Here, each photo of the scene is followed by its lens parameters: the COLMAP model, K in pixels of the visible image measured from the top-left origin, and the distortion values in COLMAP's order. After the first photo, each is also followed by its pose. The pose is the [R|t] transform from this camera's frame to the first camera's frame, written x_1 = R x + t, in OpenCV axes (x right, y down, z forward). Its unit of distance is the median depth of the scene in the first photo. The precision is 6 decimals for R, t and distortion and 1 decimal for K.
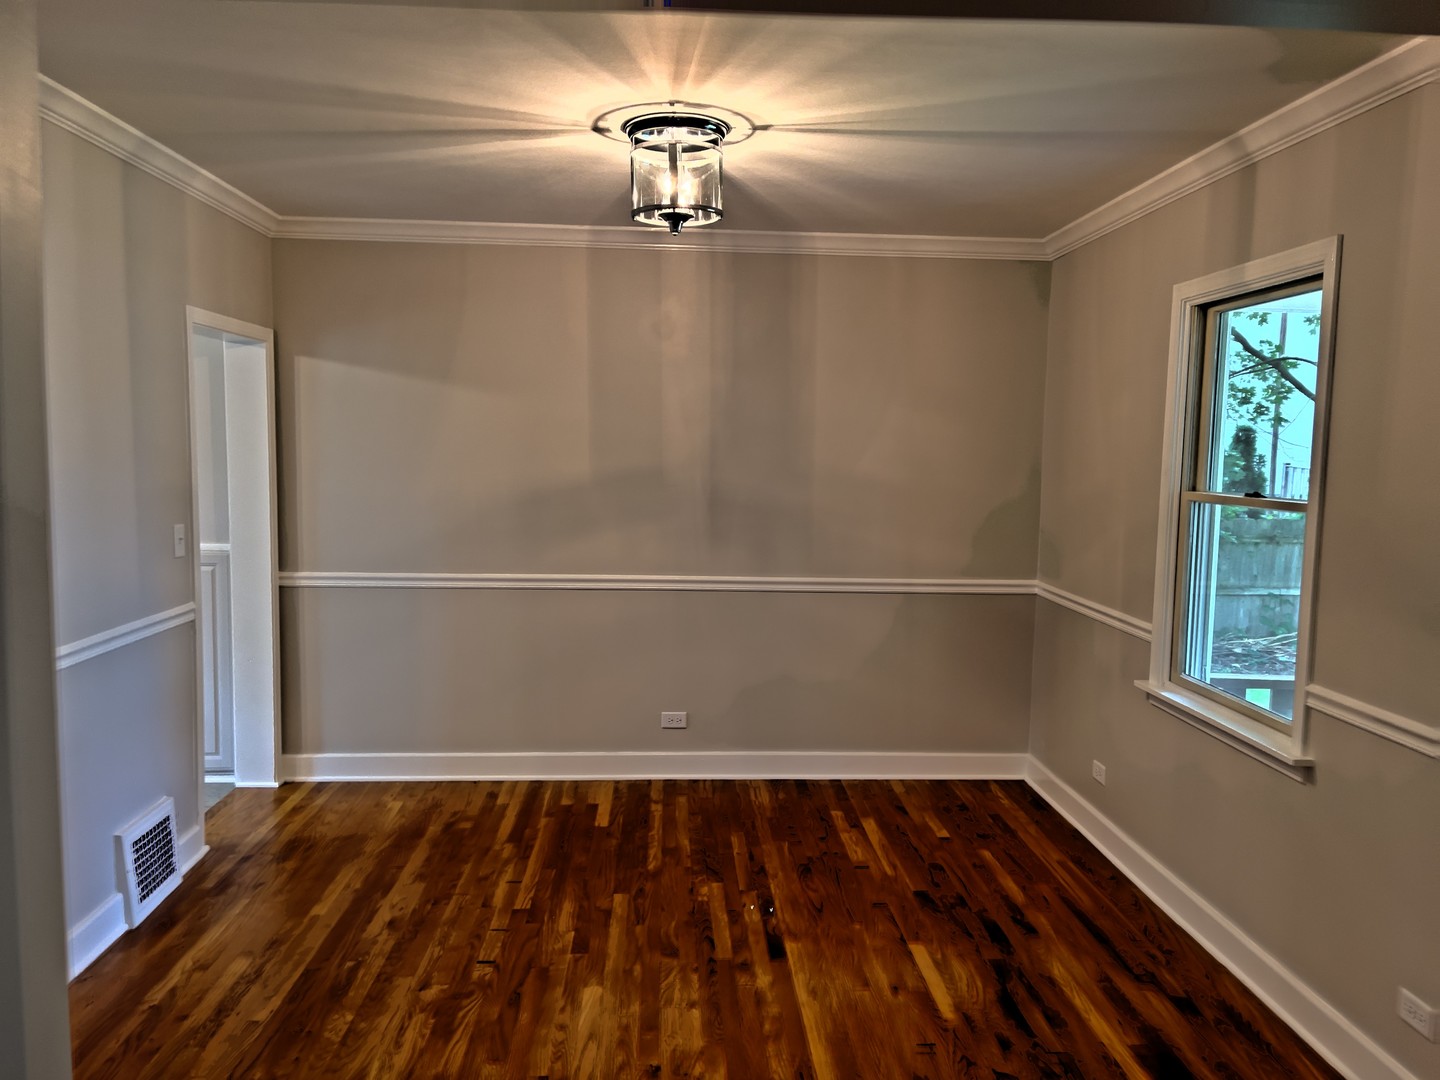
lens RADIAL K [[1093.6, 0, 720.0], [0, 1093.6, 540.0], [0, 0, 1]] dist [0.024903, -0.058948]
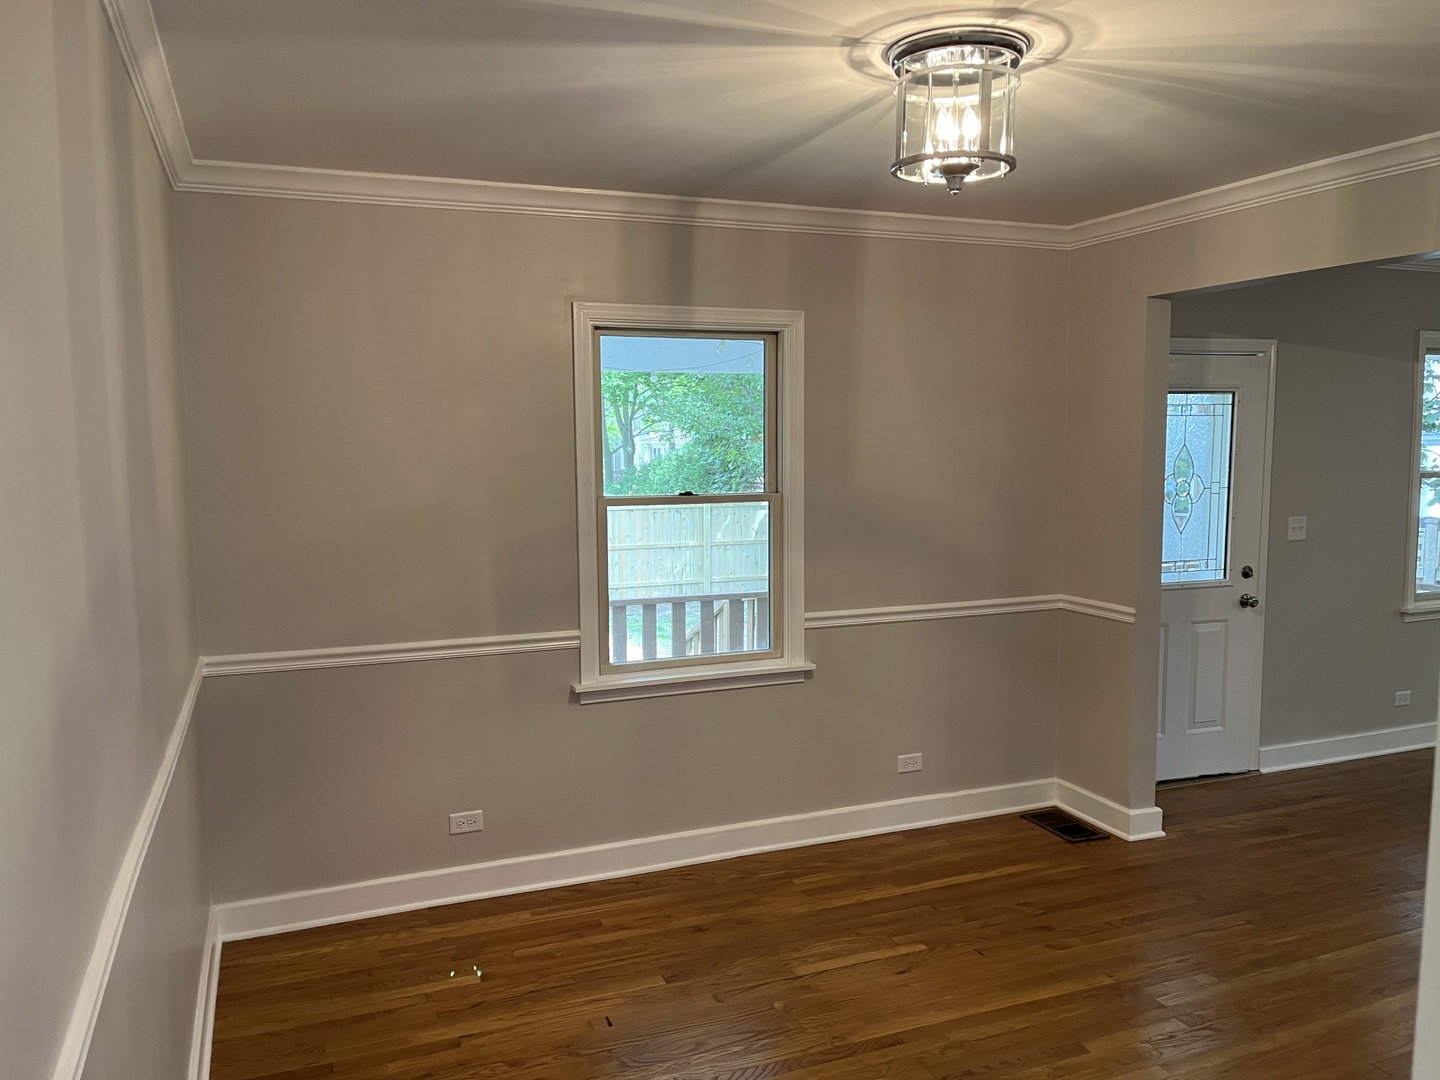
lens RADIAL K [[1089.5, 0, 720.0], [0, 1089.5, 540.0], [0, 0, 1]] dist [0.006986, 0.000847]
pose [[-0.311090, -0.112458, 0.943703, -0.622499], [0.091826, 0.984772, 0.147623, -0.149938], [-0.945934, 0.132581, -0.296026, 1.192880]]
